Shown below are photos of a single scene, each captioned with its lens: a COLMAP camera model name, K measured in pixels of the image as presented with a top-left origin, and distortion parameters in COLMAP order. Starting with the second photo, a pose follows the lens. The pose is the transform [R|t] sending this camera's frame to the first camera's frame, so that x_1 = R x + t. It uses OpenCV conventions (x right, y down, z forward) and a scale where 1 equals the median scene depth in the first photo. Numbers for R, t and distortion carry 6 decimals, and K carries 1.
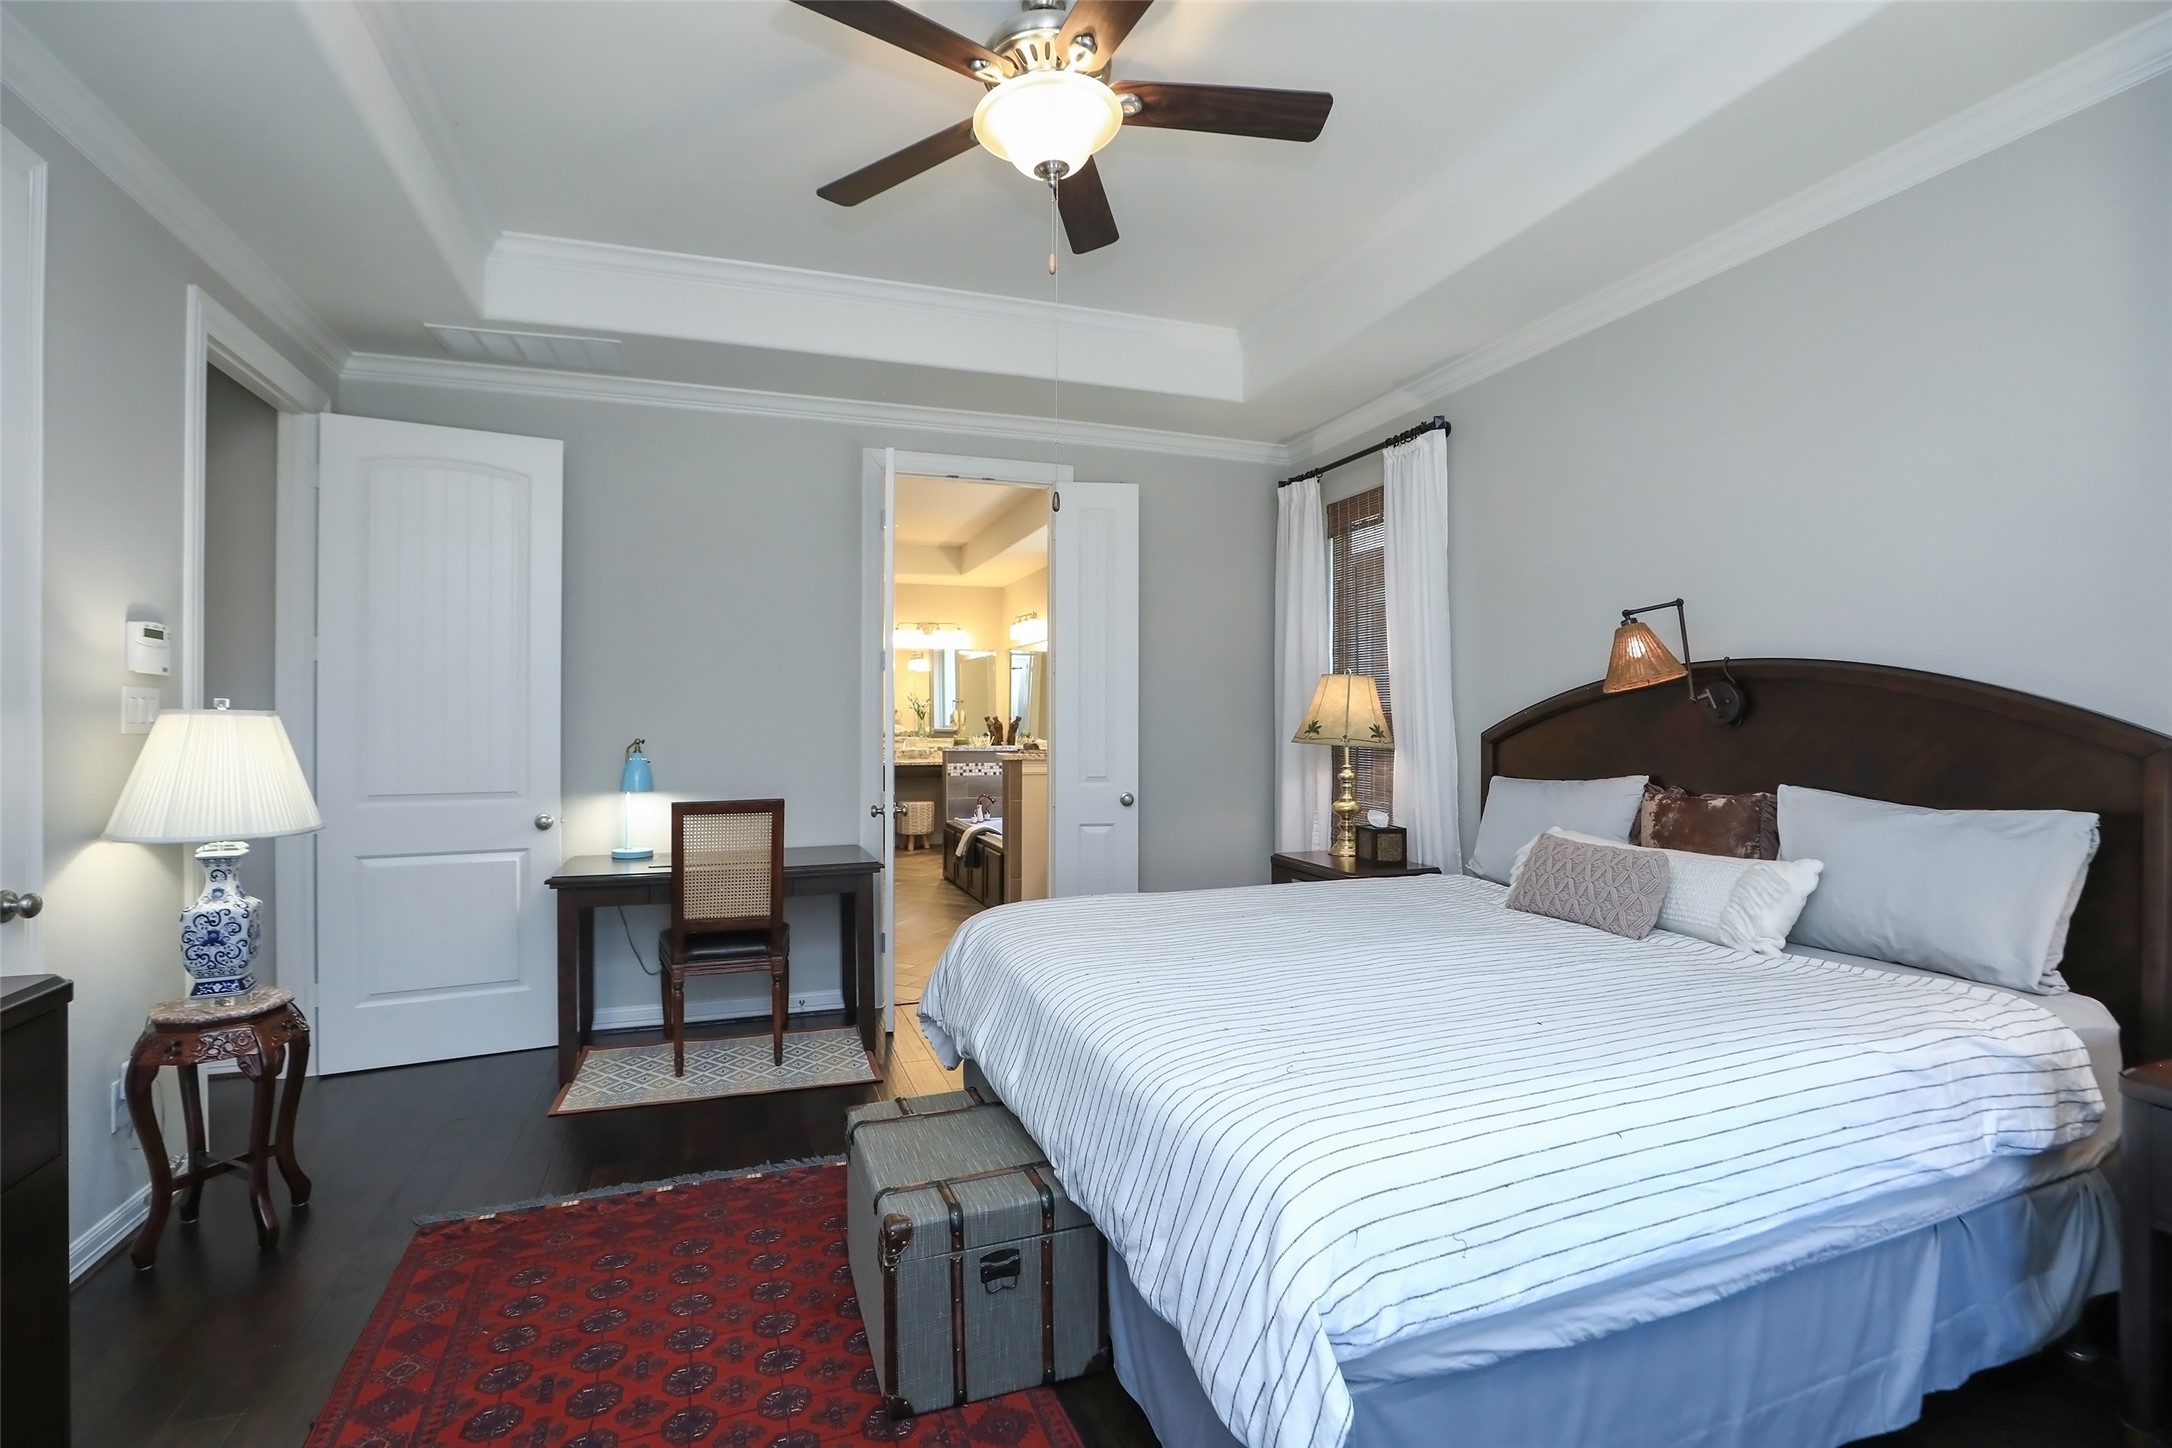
lens RADIAL K [[994.7, 0, 1086.8], [0, 994.7, 721.0], [0, 0, 1]] dist [-0.035370, 0.003601]
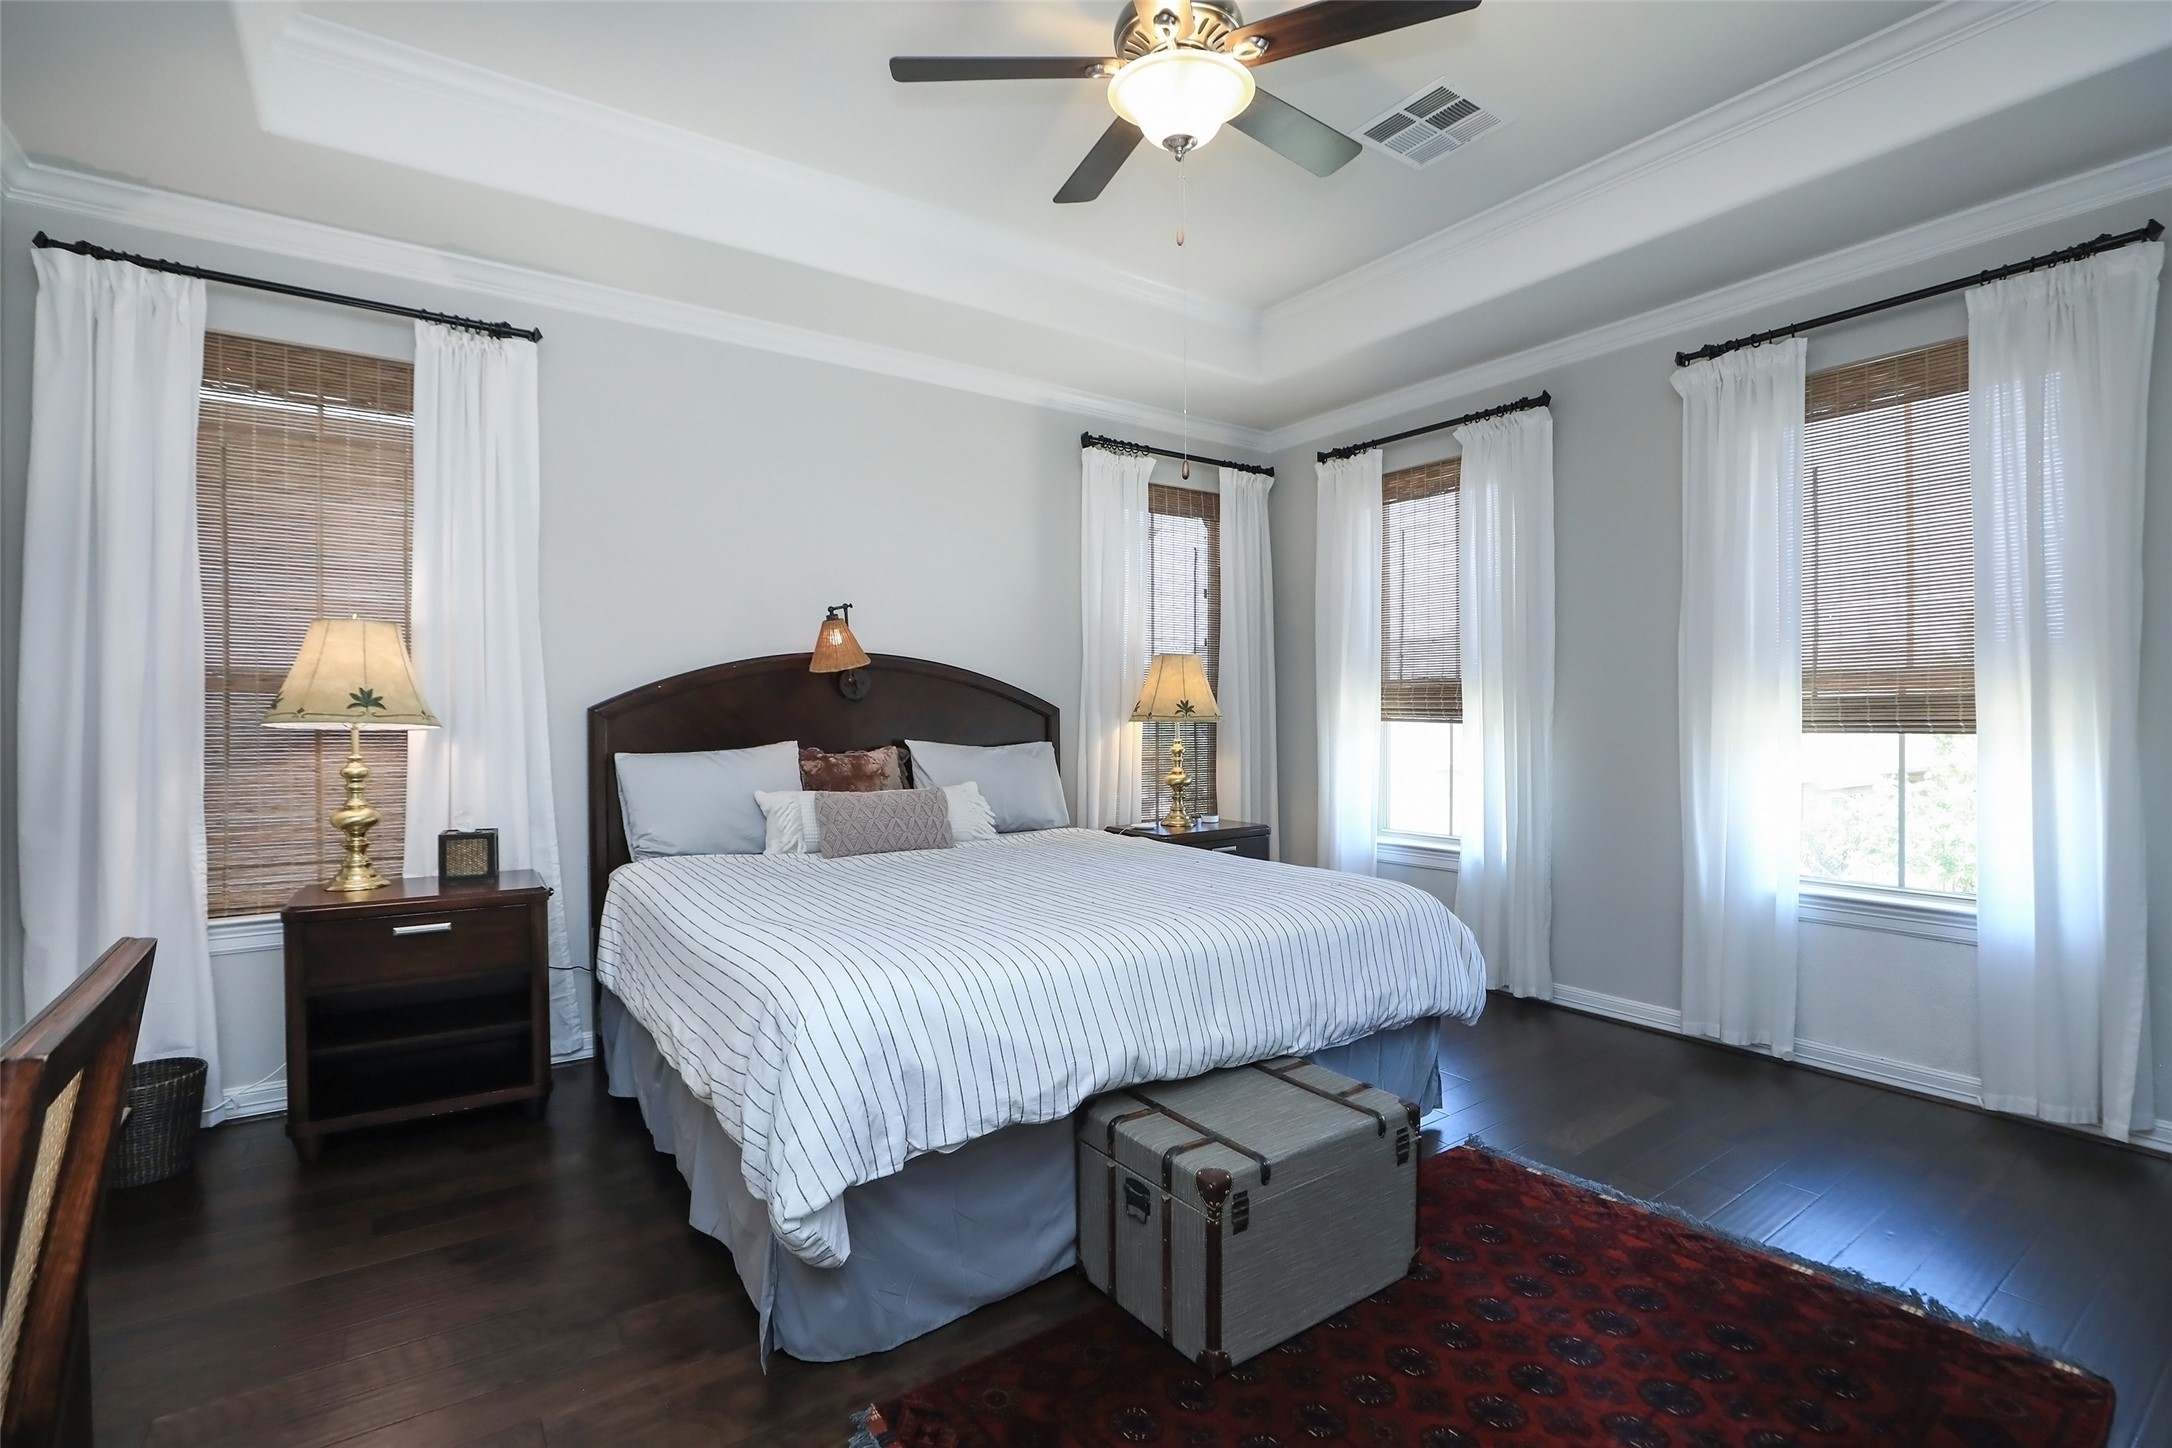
lens RADIAL K [[994.7, 0, 1085.8], [0, 994.7, 720.6], [0, 0, 1]] dist [-0.035370, 0.003601]
pose [[-0.258356, 0.000630, 0.966050, -0.706374], [0.002005, 0.999998, -0.000116, 0.030296], [-0.966048, 0.001907, -0.258356, 0.963981]]
